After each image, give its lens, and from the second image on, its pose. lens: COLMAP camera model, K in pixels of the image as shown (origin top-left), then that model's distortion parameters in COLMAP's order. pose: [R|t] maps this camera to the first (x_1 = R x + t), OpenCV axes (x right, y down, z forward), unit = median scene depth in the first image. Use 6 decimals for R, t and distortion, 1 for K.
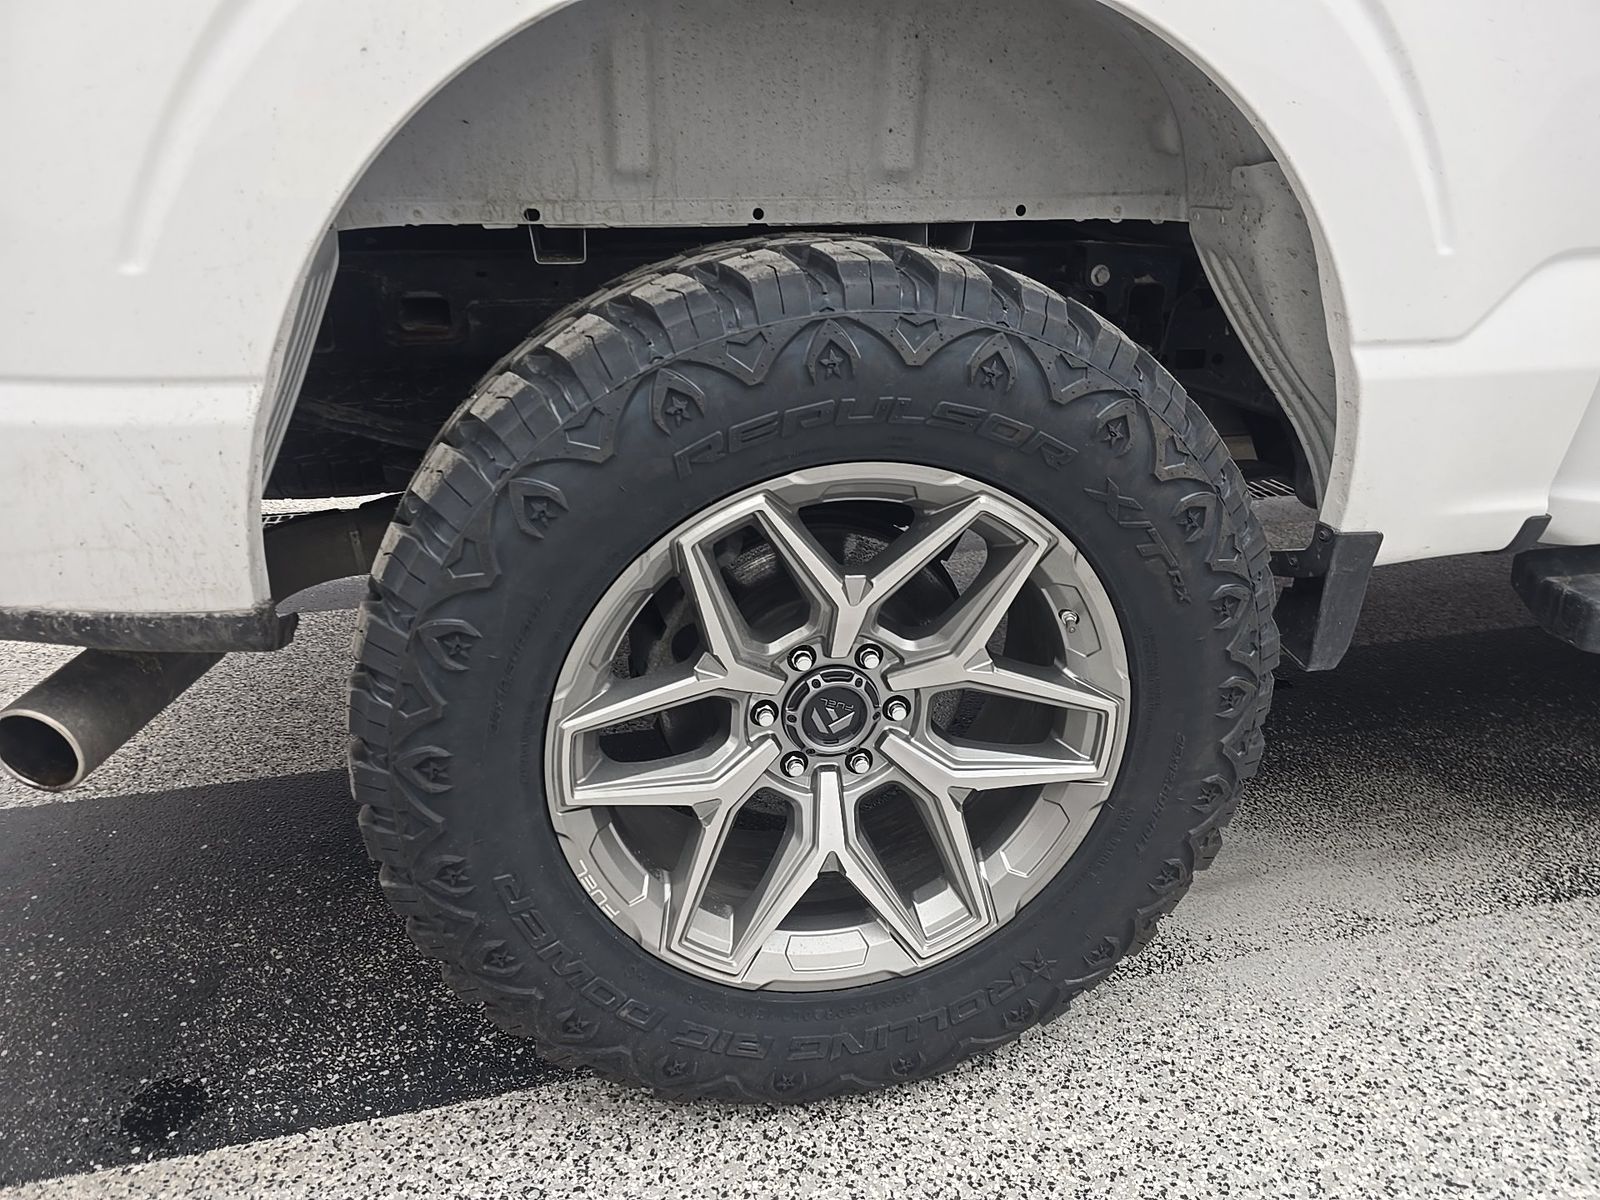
lens RADIAL K [[1069.7, 0, 802.0], [0, 1069.7, 610.3], [0, 0, 1]] dist [0.056432, -0.051701]
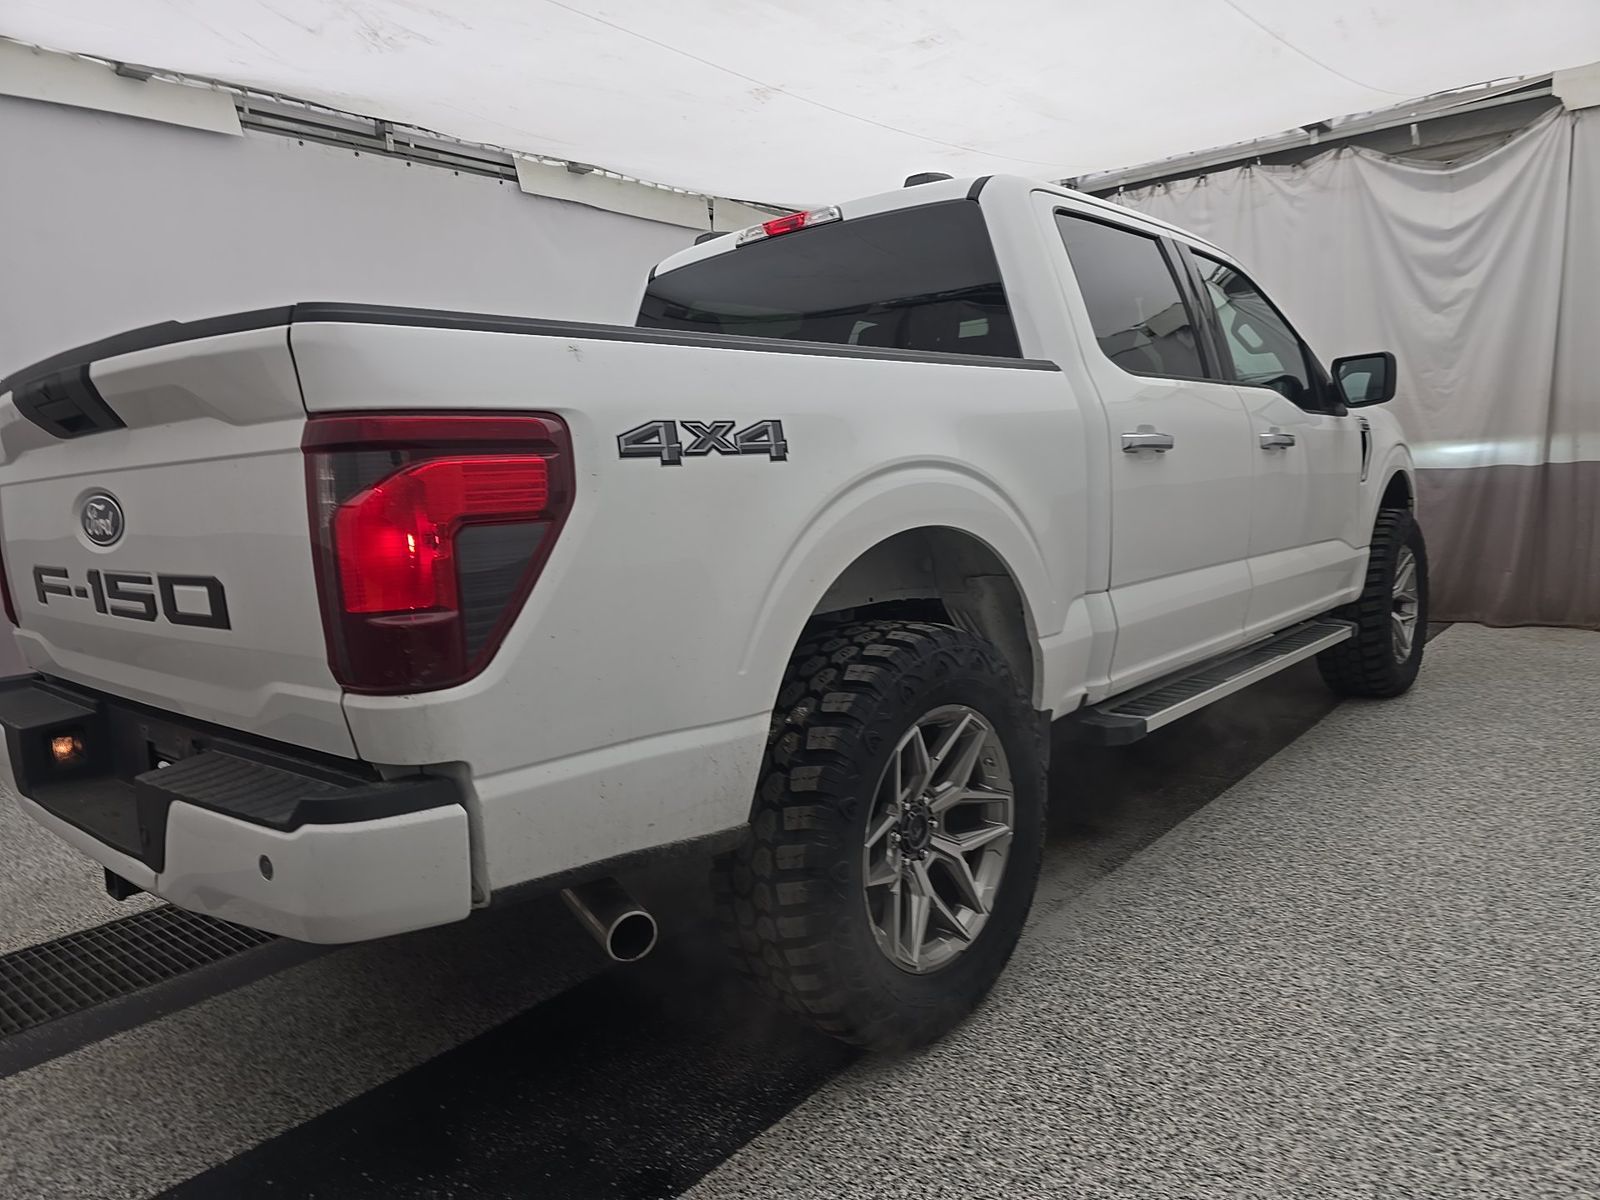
lens RADIAL K [[1069.7, 0, 802.0], [0, 1069.7, 610.3], [0, 0, 1]] dist [0.056432, -0.051701]
pose [[0.801212, -0.111775, 0.587849, -1.358499], [0.277691, 0.939661, -0.199811, 0.049337], [-0.530045, 0.323331, 0.783906, -0.708525]]
